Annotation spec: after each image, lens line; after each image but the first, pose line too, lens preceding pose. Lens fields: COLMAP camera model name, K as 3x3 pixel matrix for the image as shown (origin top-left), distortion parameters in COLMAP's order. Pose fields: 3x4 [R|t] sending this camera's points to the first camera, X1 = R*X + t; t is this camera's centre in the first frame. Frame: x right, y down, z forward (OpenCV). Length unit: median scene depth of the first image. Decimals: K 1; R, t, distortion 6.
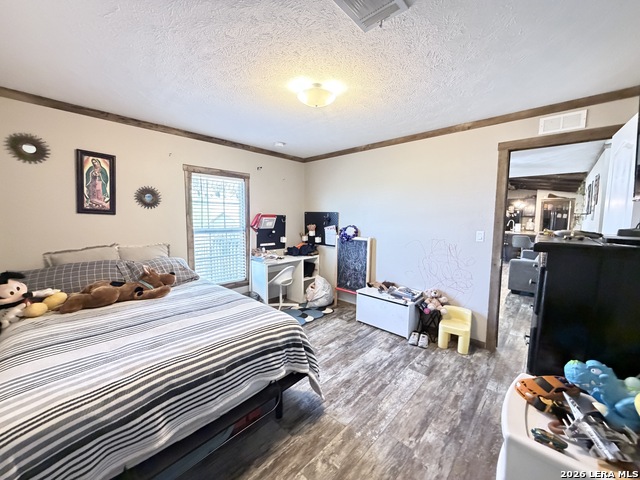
lens RADIAL K [[256.2, 0, 319.6], [0, 256.2, 241.1], [0, 0, 1]] dist [-0.001625, 0.000090]
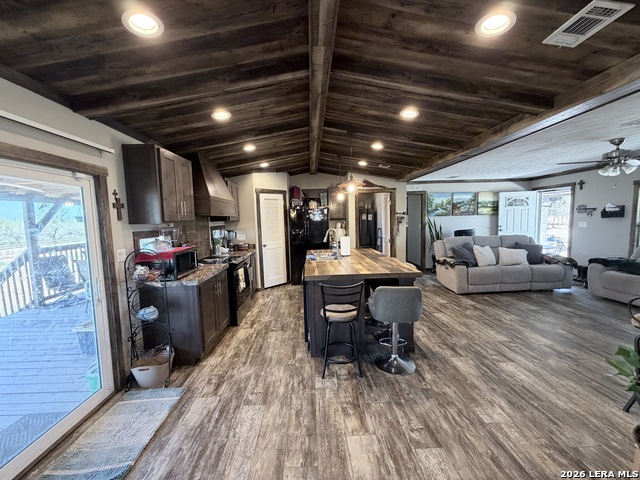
lens RADIAL K [[256.2, 0, 319.8], [0, 256.2, 241.4], [0, 0, 1]] dist [-0.001625, 0.000090]
pose [[0.709075, -0.091698, 0.699145, -0.027343], [0.102278, 0.994398, 0.026691, -0.060689], [-0.697676, 0.052581, 0.714482, 0.202417]]
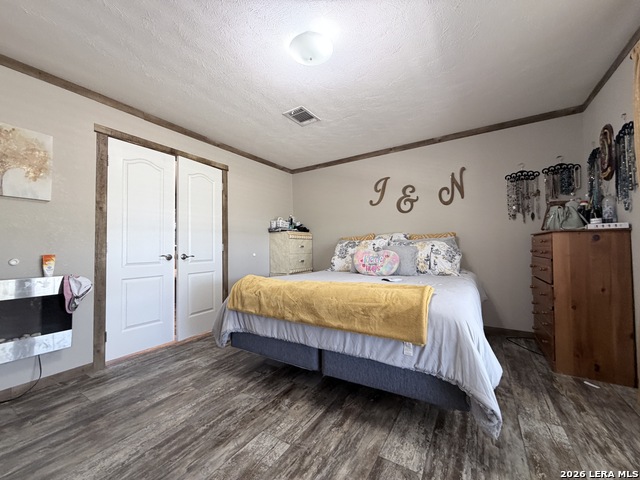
lens RADIAL K [[256.2, 0, 317.6], [0, 256.2, 238.9], [0, 0, 1]] dist [-0.001625, 0.000090]
pose [[-0.984438, 0.002459, -0.175715, -0.016819], [-0.008318, 0.998129, 0.060570, 0.022462], [0.175536, 0.061089, -0.982576, 1.726997]]
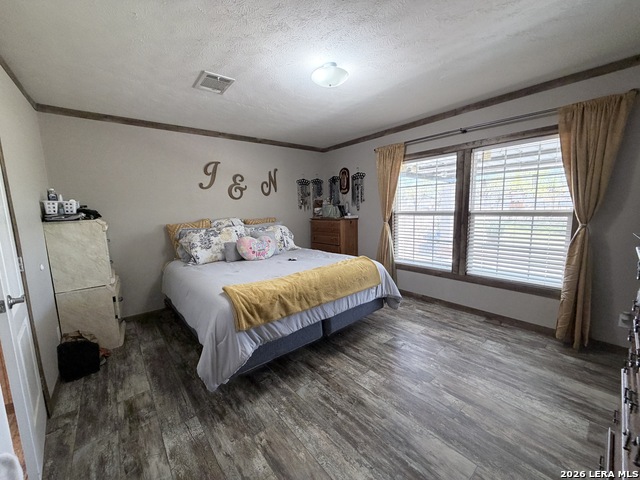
lens RADIAL K [[256.2, 0, 318.4], [0, 256.2, 239.3], [0, 0, 1]] dist [-0.001625, 0.000090]
pose [[-0.134094, 0.123439, -0.983251, 0.907429], [-0.070395, 0.988519, 0.133700, -0.057320], [0.988465, 0.087144, -0.123865, 0.989490]]
